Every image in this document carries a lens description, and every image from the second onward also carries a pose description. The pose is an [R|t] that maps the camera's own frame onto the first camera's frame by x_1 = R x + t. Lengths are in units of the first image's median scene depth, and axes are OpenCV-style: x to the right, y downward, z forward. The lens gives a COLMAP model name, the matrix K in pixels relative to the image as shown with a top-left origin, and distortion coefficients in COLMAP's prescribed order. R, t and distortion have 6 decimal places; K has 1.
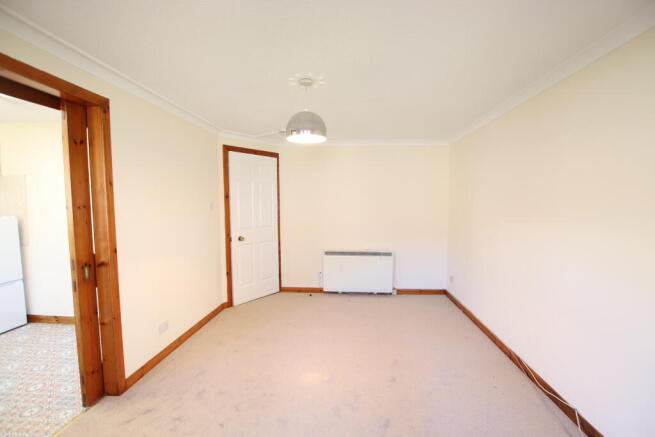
lens RADIAL K [[300.9, 0, 332.6], [0, 300.9, 224.6], [0, 0, 1]] dist [-0.034811, -0.000249]
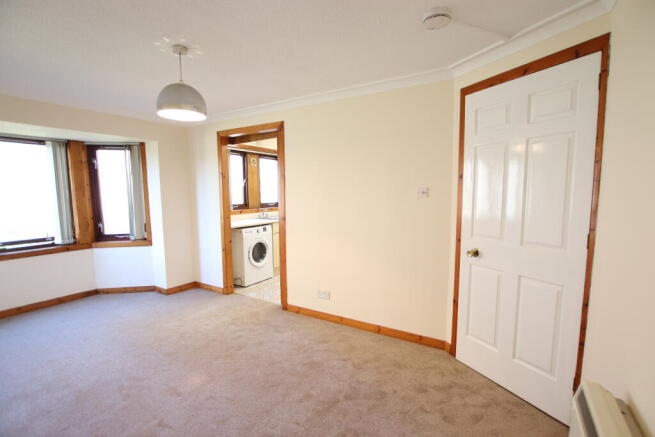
lens RADIAL K [[300.9, 0, 332.6], [0, 300.9, 224.6], [0, 0, 1]] dist [-0.034811, -0.000249]
pose [[-0.462013, 0.101739, -0.881018, 0.392724], [-0.060015, 0.987535, 0.145511, -0.093100], [0.884840, 0.120102, -0.450148, 1.398212]]
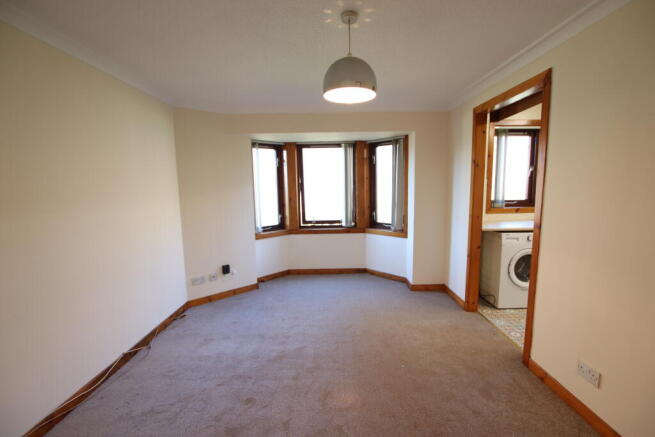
lens RADIAL K [[300.9, 0, 332.6], [0, 300.9, 224.6], [0, 0, 1]] dist [-0.034811, -0.000249]
pose [[-0.997426, 0.025704, -0.066945, 0.010379], [0.011813, 0.979694, 0.200148, -0.090623], [0.070730, 0.198842, -0.977476, 1.374960]]
